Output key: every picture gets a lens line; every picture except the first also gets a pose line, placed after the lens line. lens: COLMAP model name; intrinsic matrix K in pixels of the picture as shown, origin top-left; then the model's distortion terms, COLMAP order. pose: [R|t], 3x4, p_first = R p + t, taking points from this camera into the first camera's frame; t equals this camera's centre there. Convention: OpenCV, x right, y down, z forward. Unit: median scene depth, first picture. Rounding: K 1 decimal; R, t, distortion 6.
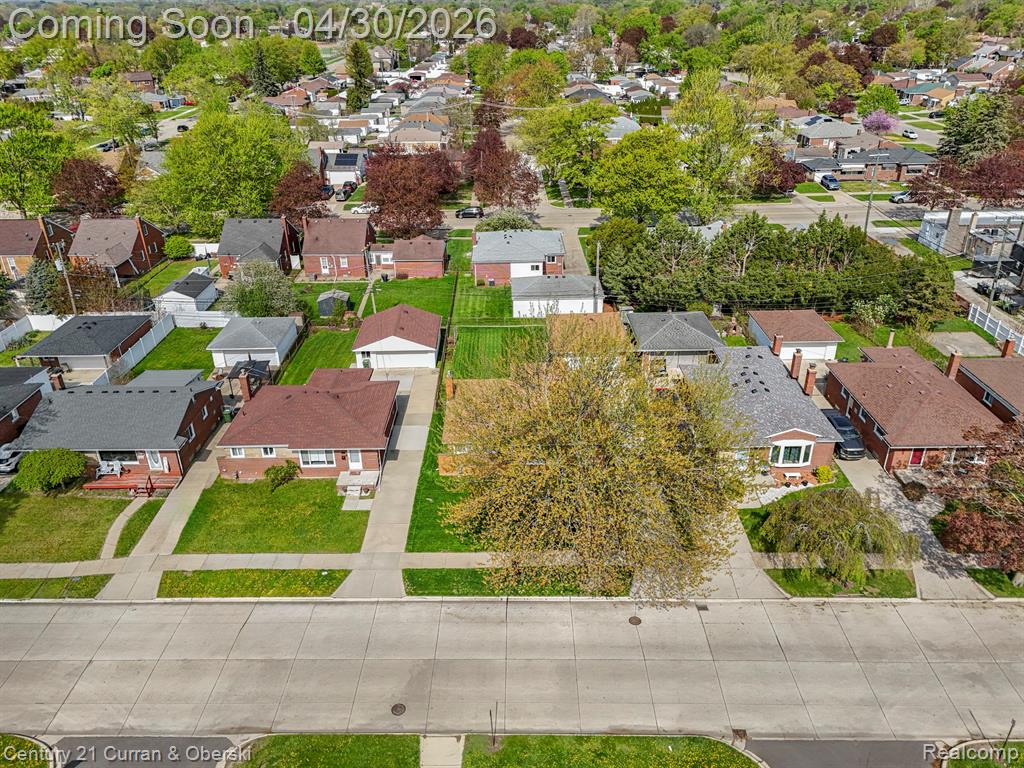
lens RADIAL K [[750.3, 0, 510.4], [0, 750.3, 378.3], [0, 0, 1]] dist [0.080532, -0.078713]
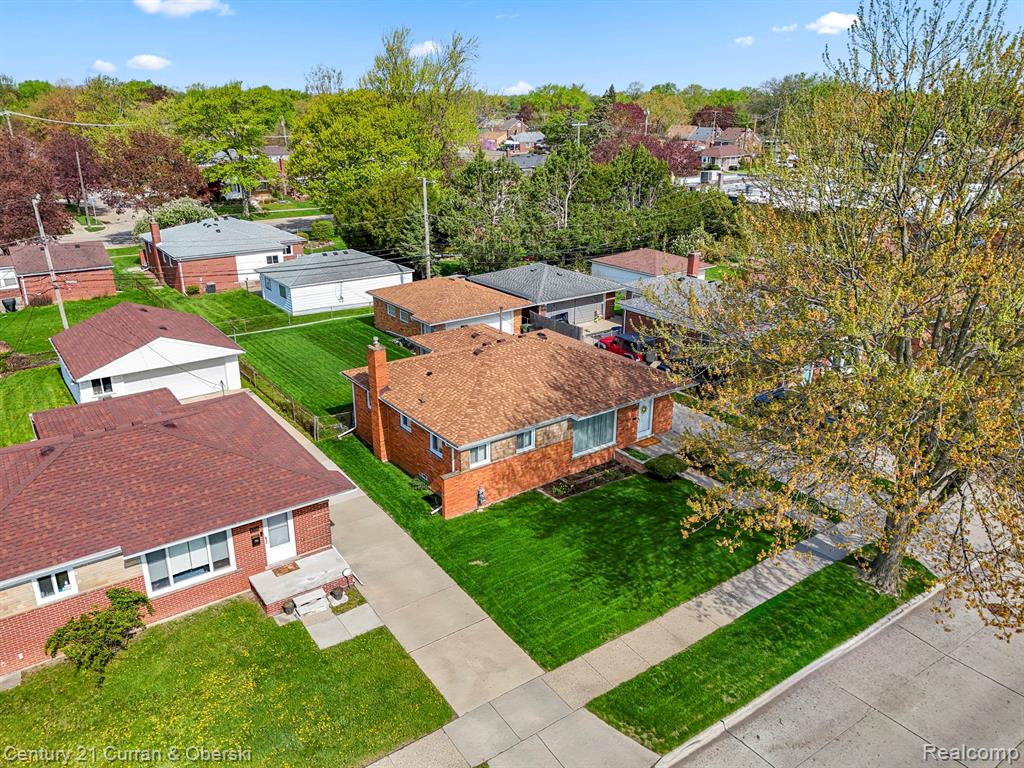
lens RADIAL K [[750.9, 0, 512.0], [0, 750.9, 384.0], [0, 0, 1]] dist [0.063417, -0.063414]
pose [[0.811628, -0.186445, 0.553622, -0.323781], [0.245494, 0.968814, -0.033632, 0.068055], [-0.530087, 0.163208, 0.832089, 0.539490]]
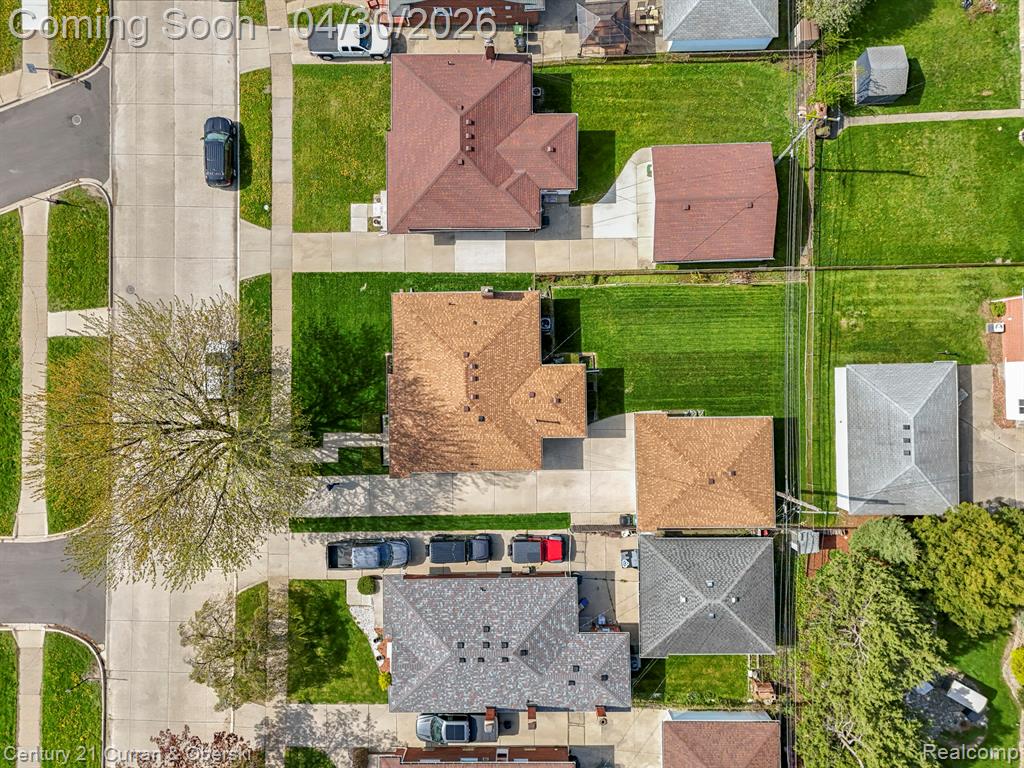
lens RADIAL K [[750.3, 0, 510.4], [0, 750.3, 378.3], [0, 0, 1]] dist [0.080532, -0.078713]
pose [[0.005705, 0.999924, 0.010919, 0.007090], [-0.431908, -0.007384, 0.901888, -0.817650], [0.901900, -0.009861, 0.431833, 0.704430]]
